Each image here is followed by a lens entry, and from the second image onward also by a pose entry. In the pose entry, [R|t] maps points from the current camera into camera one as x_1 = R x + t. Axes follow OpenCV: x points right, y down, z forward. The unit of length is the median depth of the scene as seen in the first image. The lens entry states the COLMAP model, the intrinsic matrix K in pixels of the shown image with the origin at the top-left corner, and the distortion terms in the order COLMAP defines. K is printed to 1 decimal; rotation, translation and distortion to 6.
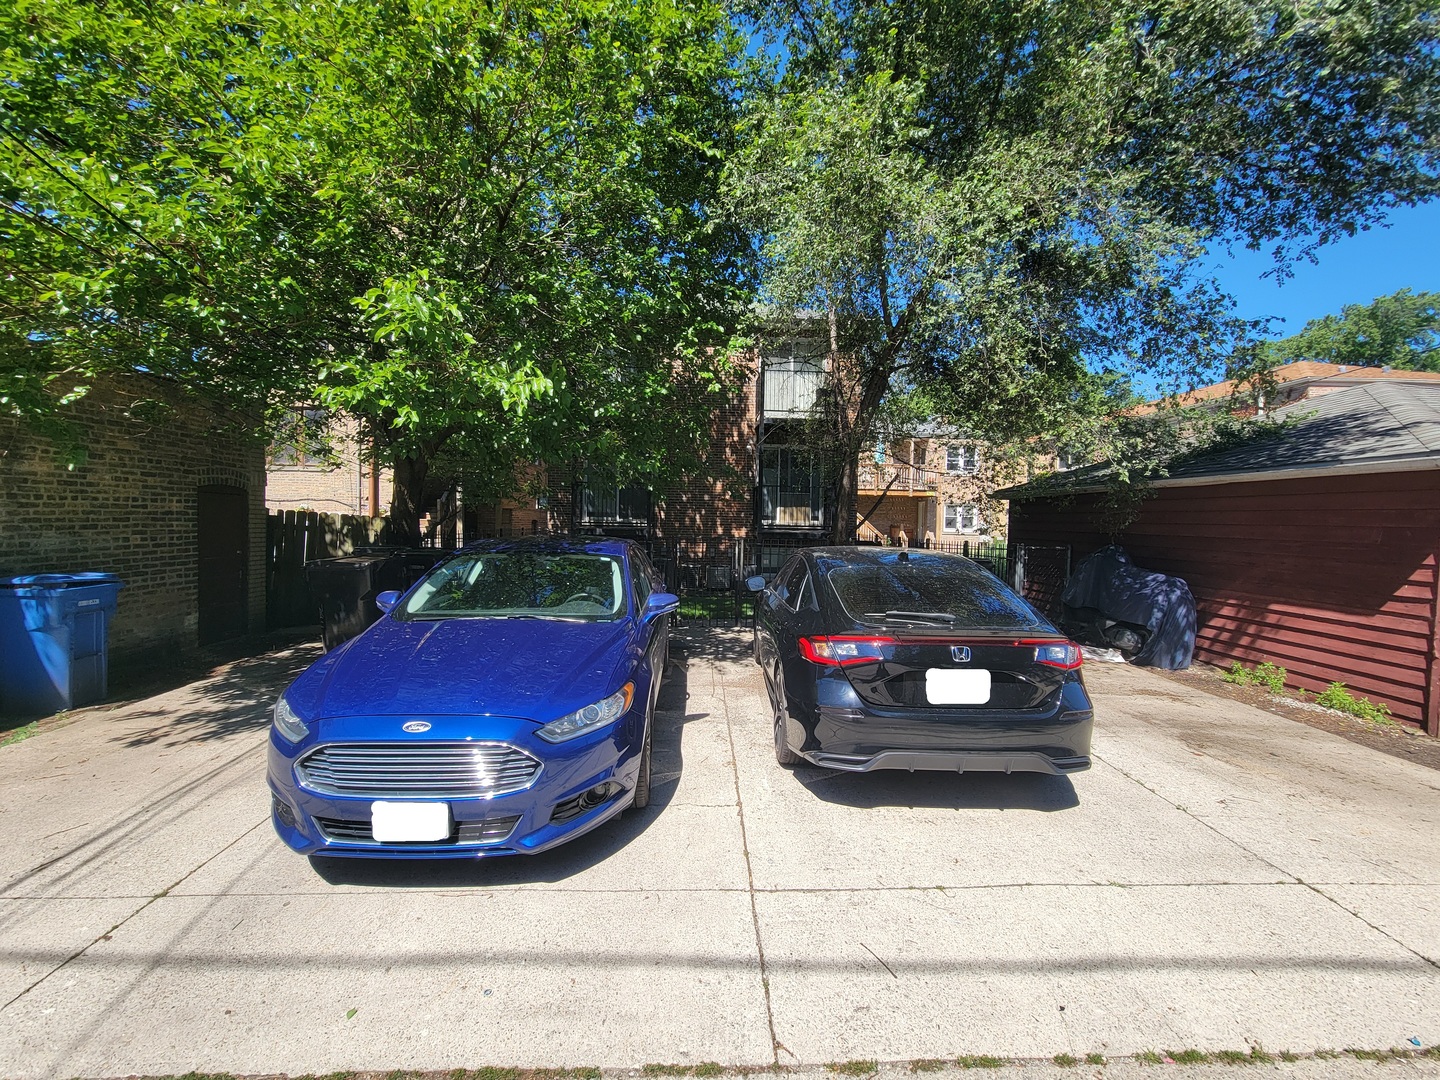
lens RADIAL K [[590.5, 0, 717.3], [0, 590.5, 541.0], [0, 0, 1]] dist [-0.002448, 0.001212]
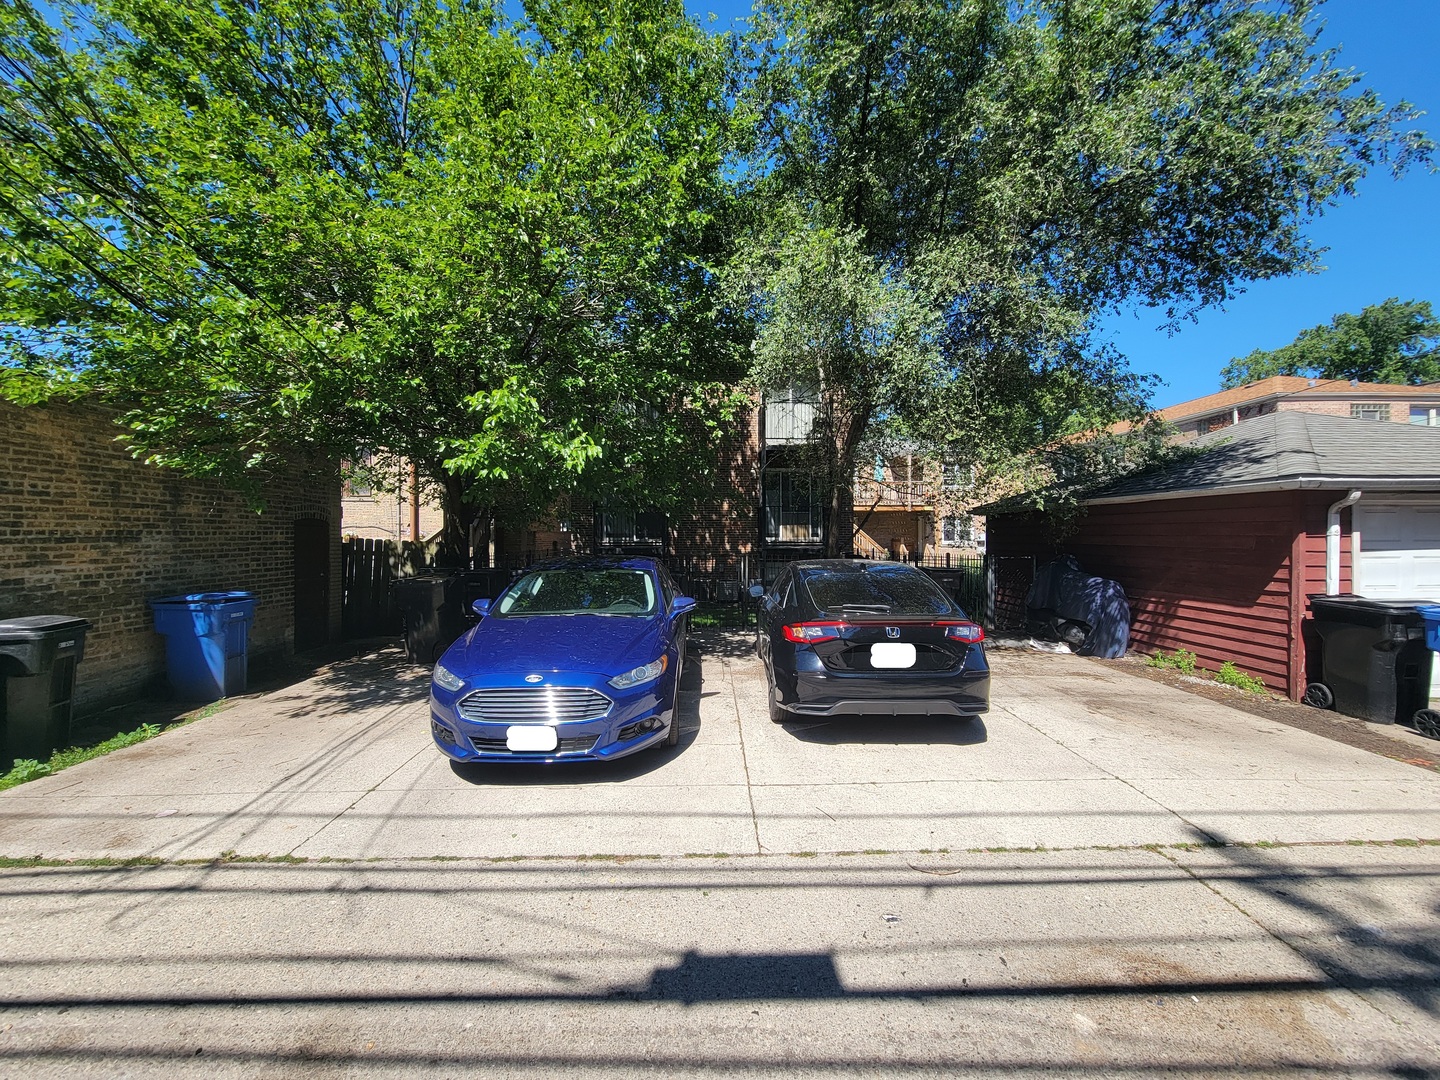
lens RADIAL K [[587.7, 0, 716.5], [0, 587.7, 541.3], [0, 0, 1]] dist [-0.000810, 0.000216]
pose [[0.999665, -0.019981, -0.016453, 0.006309], [0.019521, 0.999426, -0.027684, 0.000273], [0.016997, 0.027354, 0.999481, -0.275654]]
